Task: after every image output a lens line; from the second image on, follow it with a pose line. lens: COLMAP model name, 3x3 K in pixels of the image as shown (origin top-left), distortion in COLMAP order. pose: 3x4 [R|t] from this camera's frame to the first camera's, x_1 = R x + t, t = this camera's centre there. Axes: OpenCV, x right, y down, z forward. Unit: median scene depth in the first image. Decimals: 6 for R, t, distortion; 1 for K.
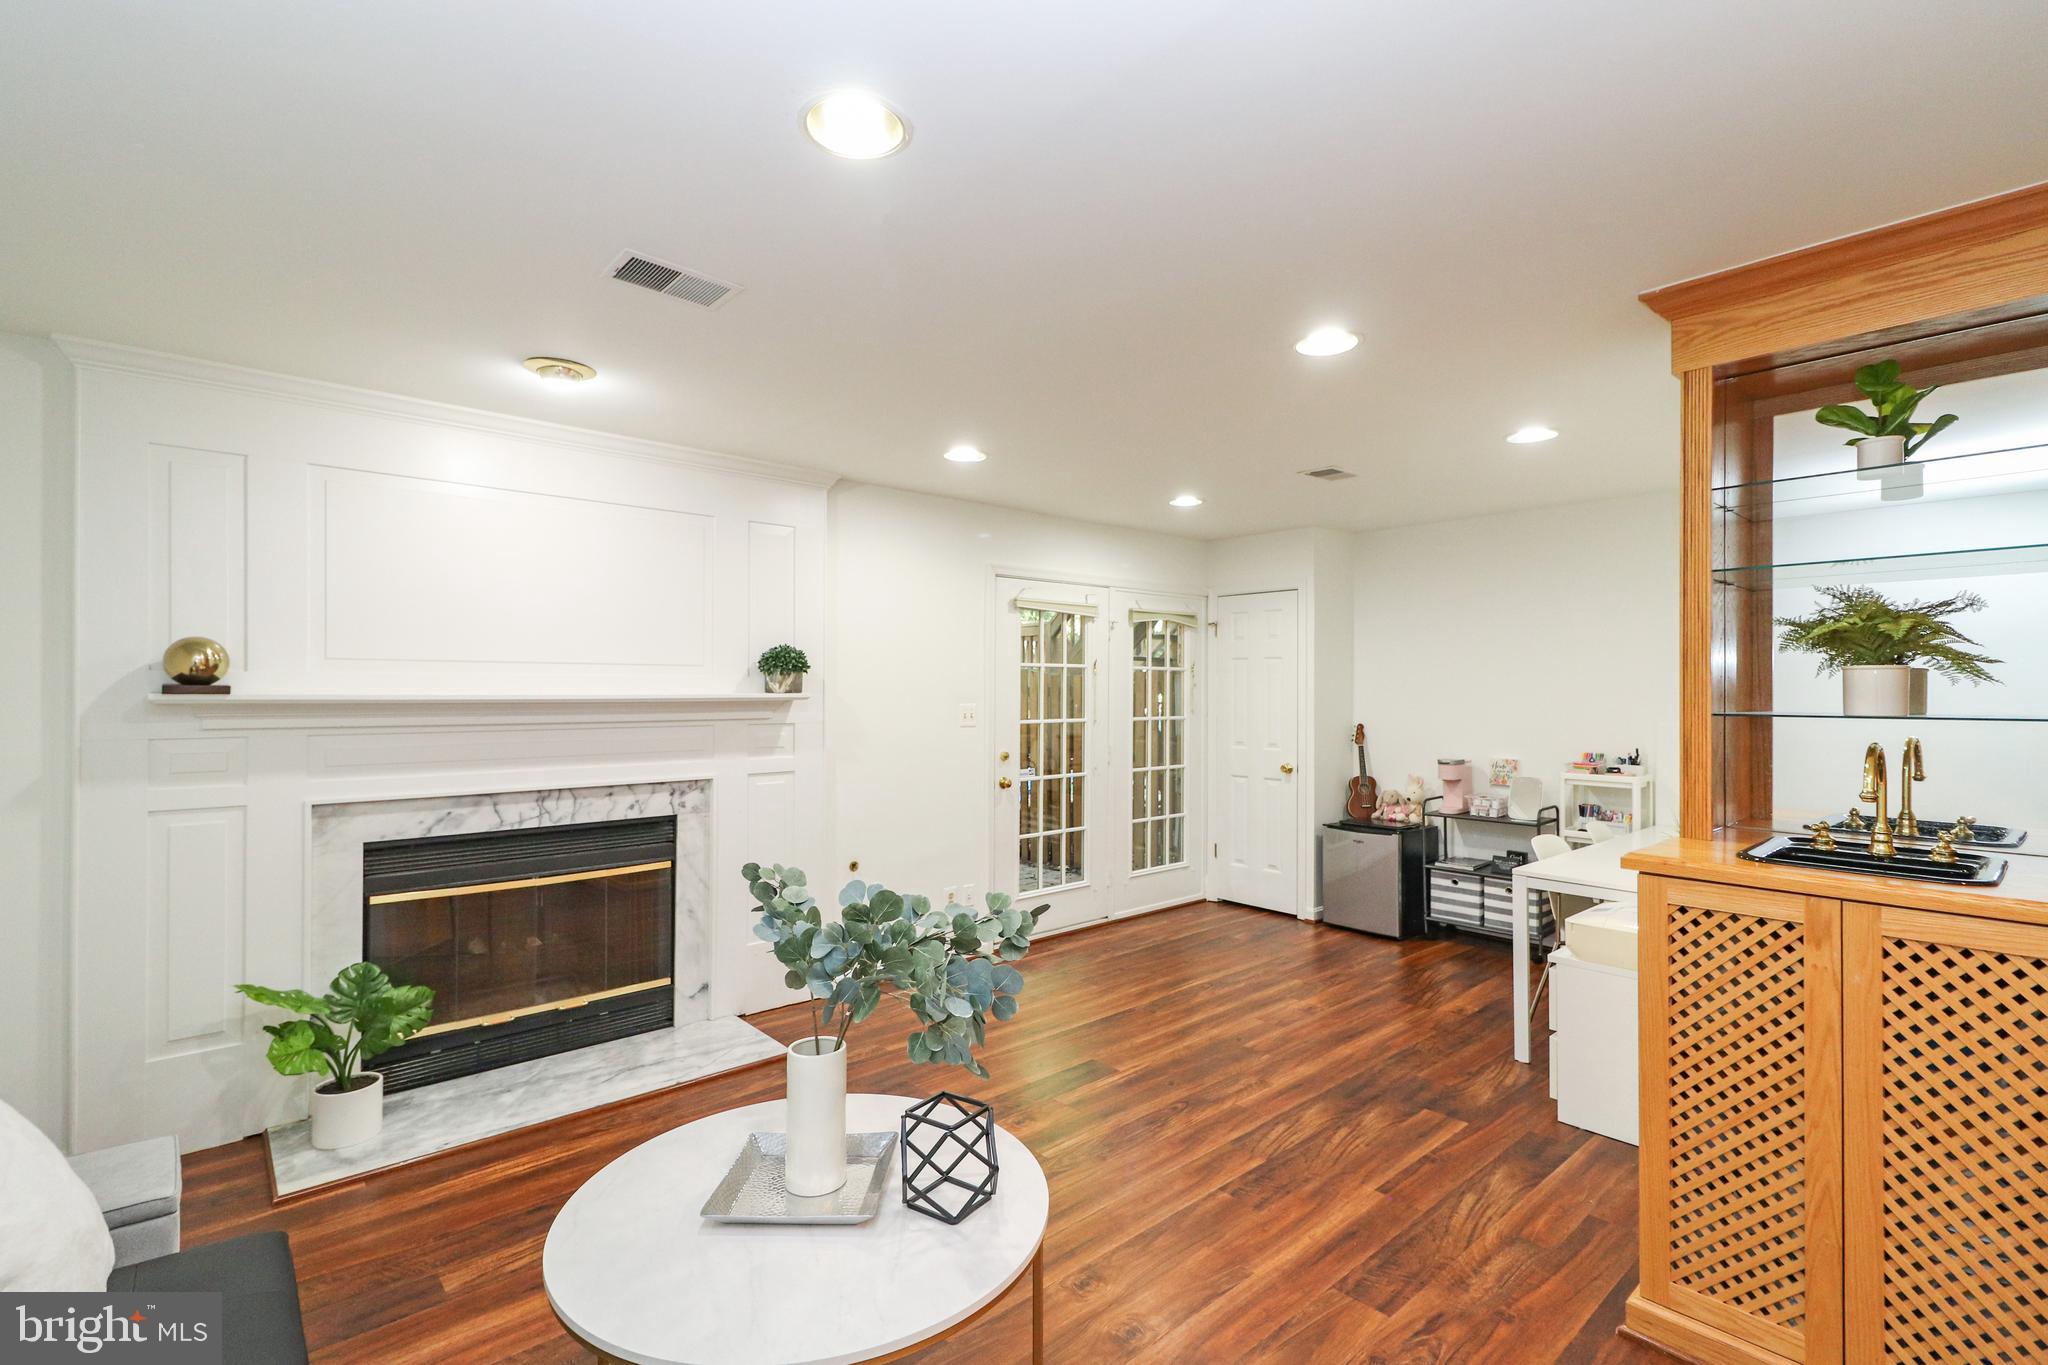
lens RADIAL K [[941.8, 0, 1024.0], [0, 941.8, 682.5], [0, 0, 1]] dist [0.013132, -0.000655]
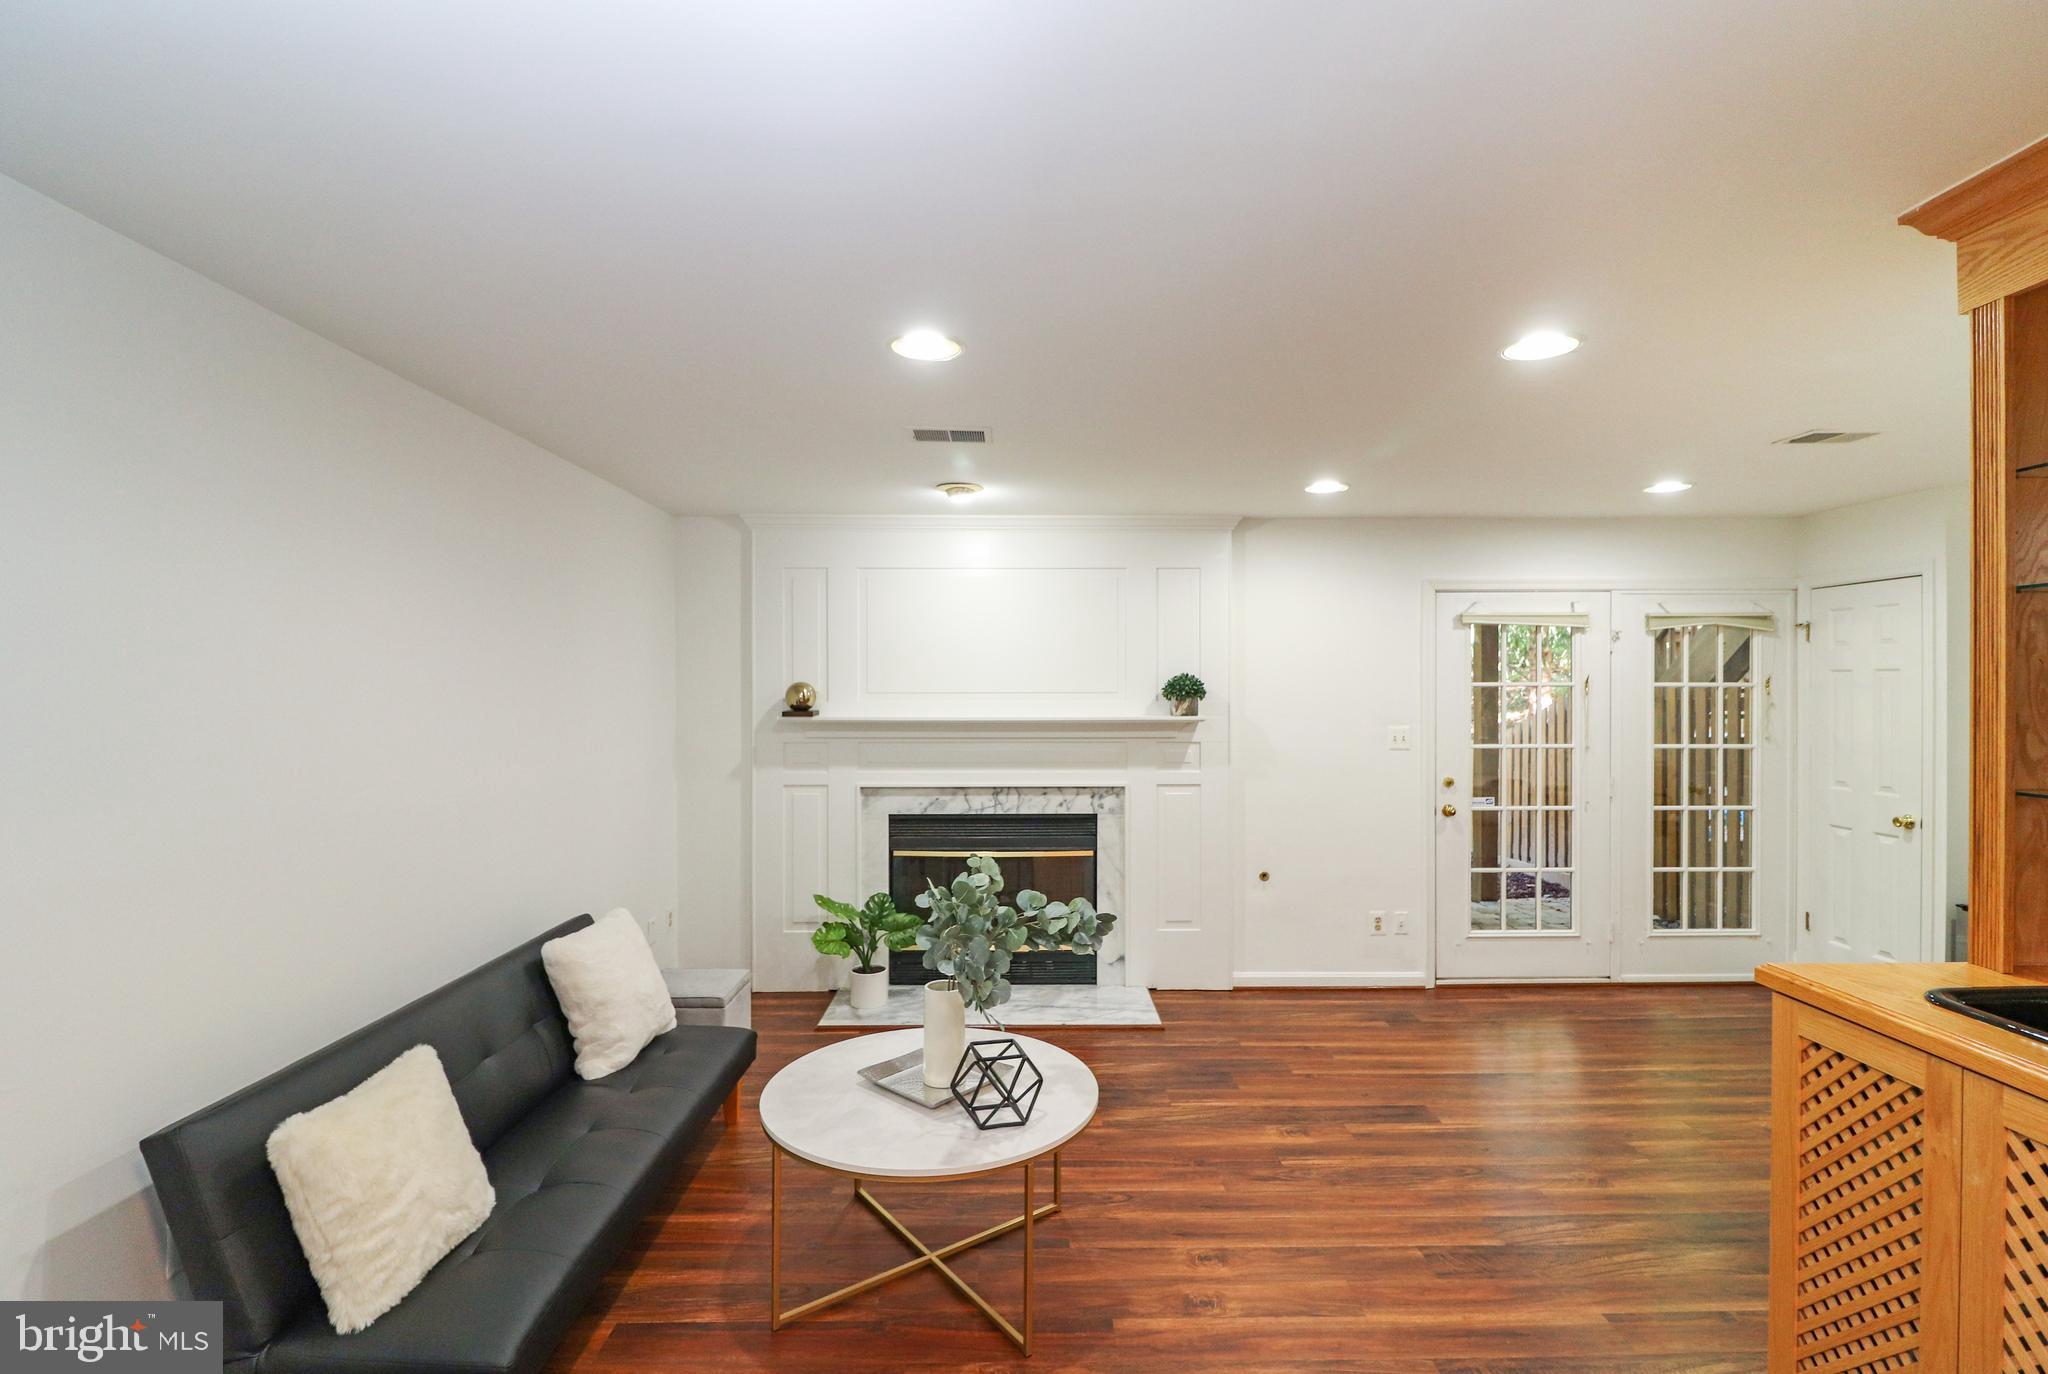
lens RADIAL K [[941.8, 0, 1024.0], [0, 941.8, 687.0], [0, 0, 1]] dist [0.013132, -0.000655]
pose [[0.757446, -0.005312, -0.652877, 0.379317], [0.006748, 0.999977, -0.000307, -0.027260], [0.652863, -0.004173, 0.757464, 0.003701]]
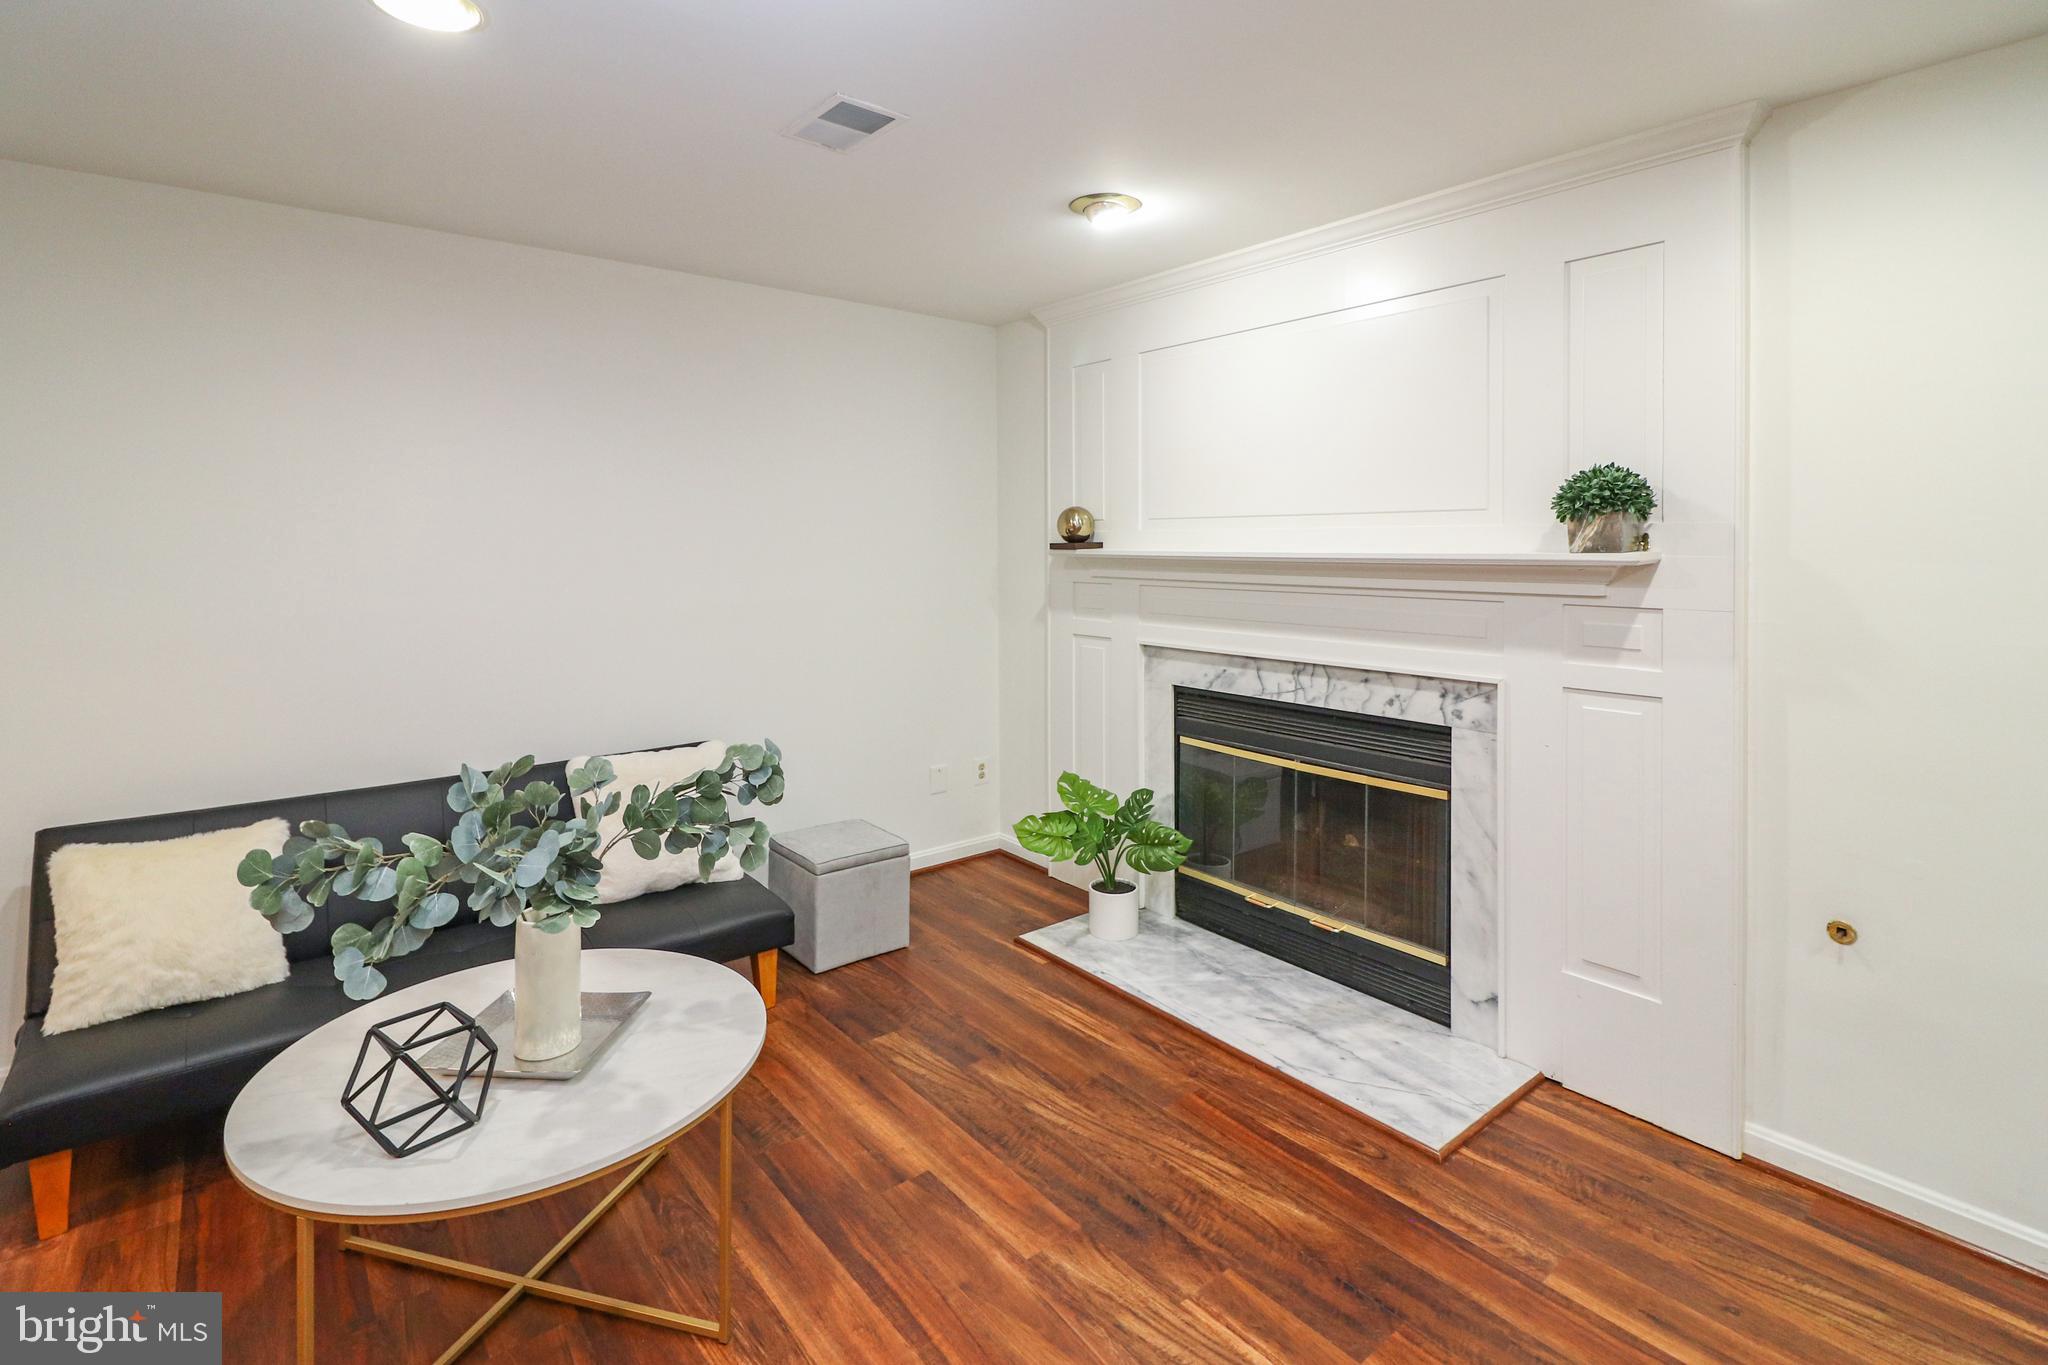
lens RADIAL K [[972.4, 0, 1020.7], [0, 972.4, 550.8], [0, 0, 1]] dist [-0.002100, -0.000509]
pose [[-0.048999, 0.003803, -0.998792, 0.370975], [0.004488, 0.999983, 0.003588, 0.007236], [0.998789, -0.004307, -0.049016, 0.745781]]
